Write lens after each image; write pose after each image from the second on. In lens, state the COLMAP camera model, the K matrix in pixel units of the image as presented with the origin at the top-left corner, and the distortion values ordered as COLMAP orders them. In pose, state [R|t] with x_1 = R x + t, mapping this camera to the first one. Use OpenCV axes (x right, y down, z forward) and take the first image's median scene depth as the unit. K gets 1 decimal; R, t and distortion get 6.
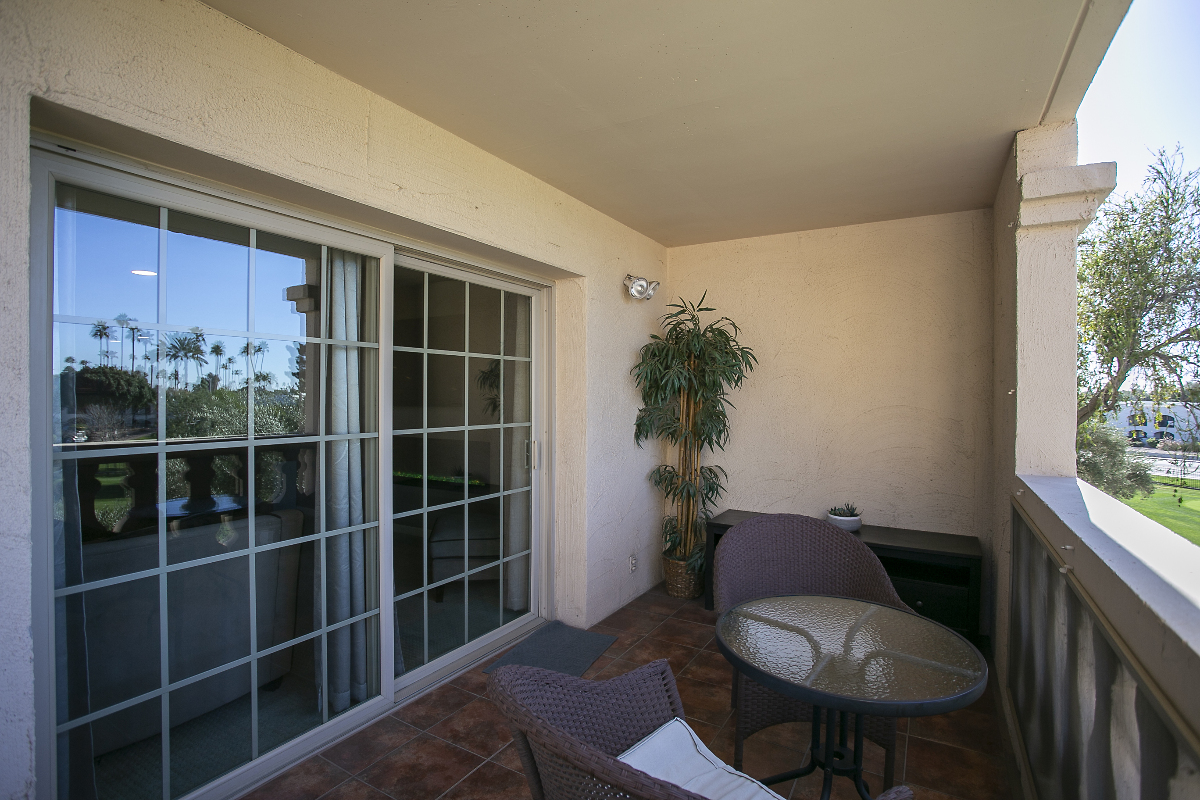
lens RADIAL K [[584.5, 0, 590.7], [0, 584.5, 399.1], [0, 0, 1]] dist [-0.083093, 0.037470]
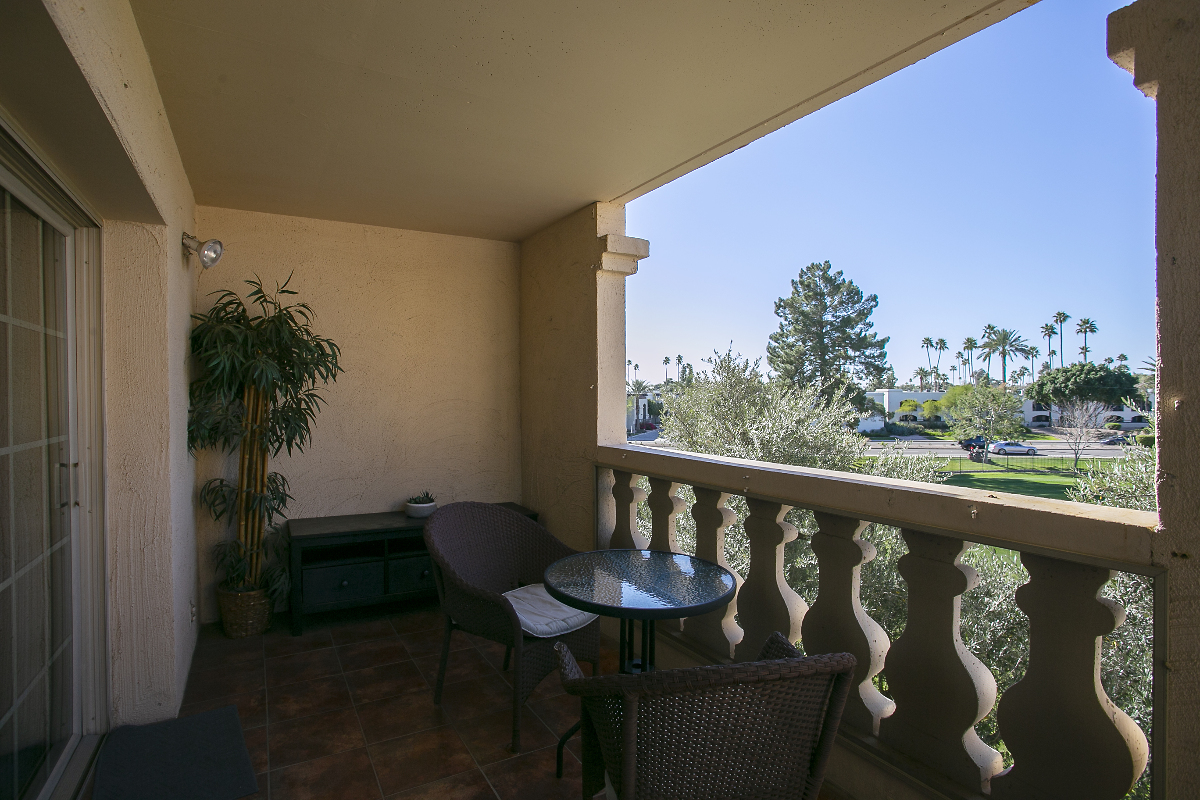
lens RADIAL K [[584.5, 0, 590.7], [0, 584.5, 399.1], [0, 0, 1]] dist [-0.083093, 0.037470]
pose [[0.488018, -0.017738, 0.872653, -0.345237], [0.012679, 0.999832, 0.013232, 0.000122], [-0.872741, 0.004607, 0.488161, 0.201111]]
